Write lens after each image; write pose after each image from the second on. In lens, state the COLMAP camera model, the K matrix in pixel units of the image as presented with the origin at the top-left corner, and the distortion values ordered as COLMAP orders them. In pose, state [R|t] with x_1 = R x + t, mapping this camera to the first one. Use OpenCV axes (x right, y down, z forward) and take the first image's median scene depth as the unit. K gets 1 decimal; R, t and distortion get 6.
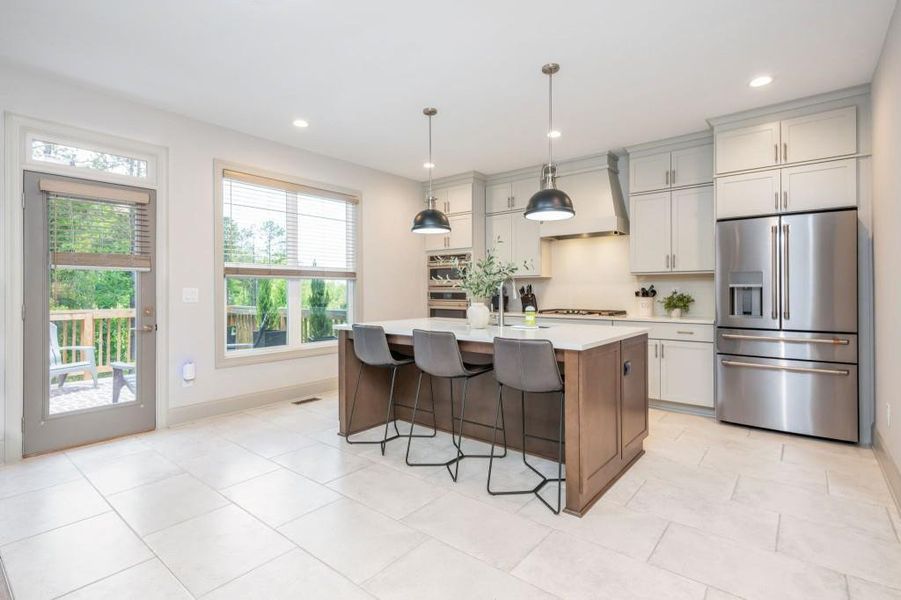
lens RADIAL K [[431.6, 0, 454.5], [0, 431.6, 288.7], [0, 0, 1]] dist [0.011807, -0.000421]
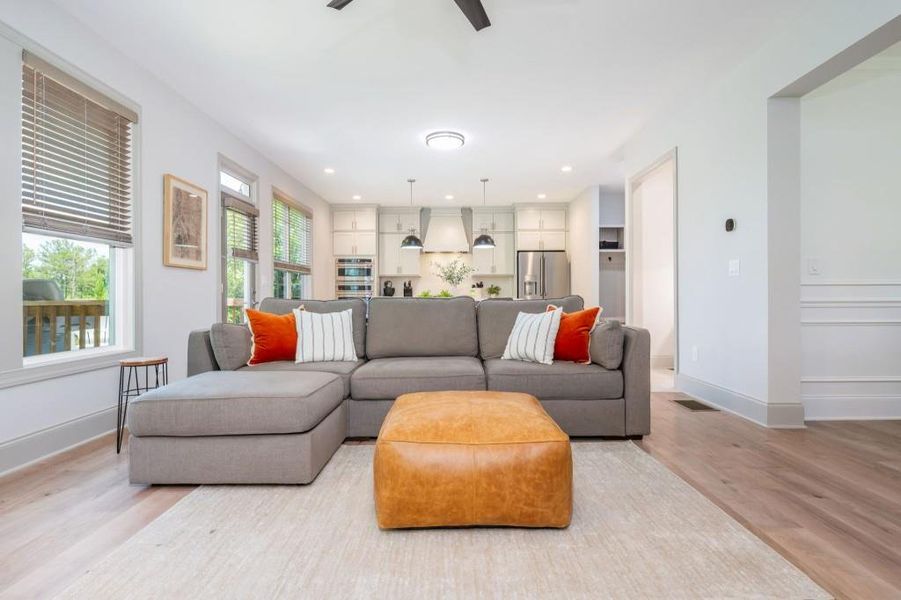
lens RADIAL K [[442.3, 0, 454.2], [0, 442.3, 297.1], [0, 0, 1]] dist [-0.012893, -0.000618]
pose [[0.780917, -0.003016, 0.624628, -0.957871], [-0.001241, 0.999979, 0.006380, 0.053953], [-0.624634, -0.005758, 0.780896, -0.486695]]
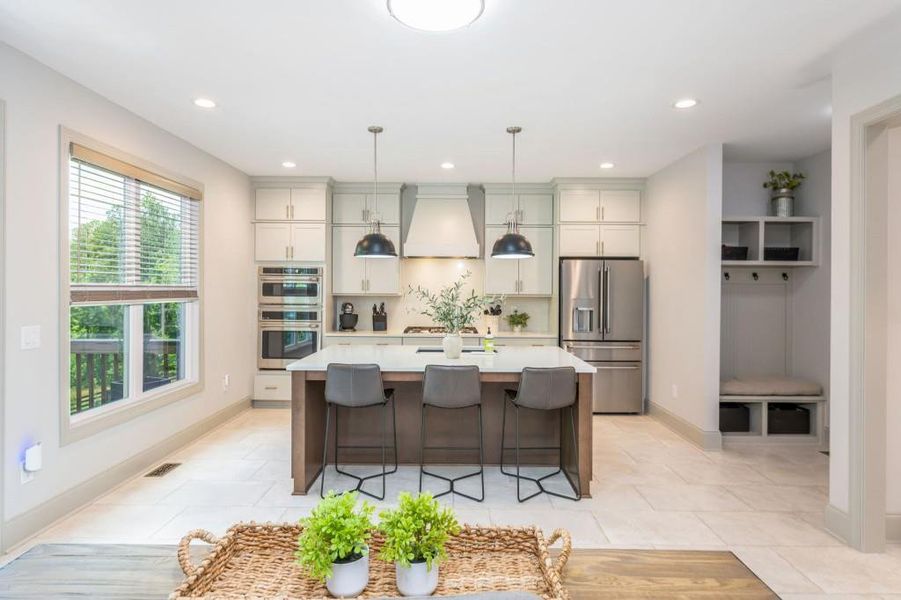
lens RADIAL K [[495.5, 0, 450.6], [0, 495.5, 290.3], [0, 0, 1]] dist [0.005578, -0.000248]
pose [[0.785448, 0.006259, 0.618895, -0.536984], [-0.012456, 0.999906, 0.005695, -0.061288], [-0.618802, -0.012182, 0.785453, 0.042067]]
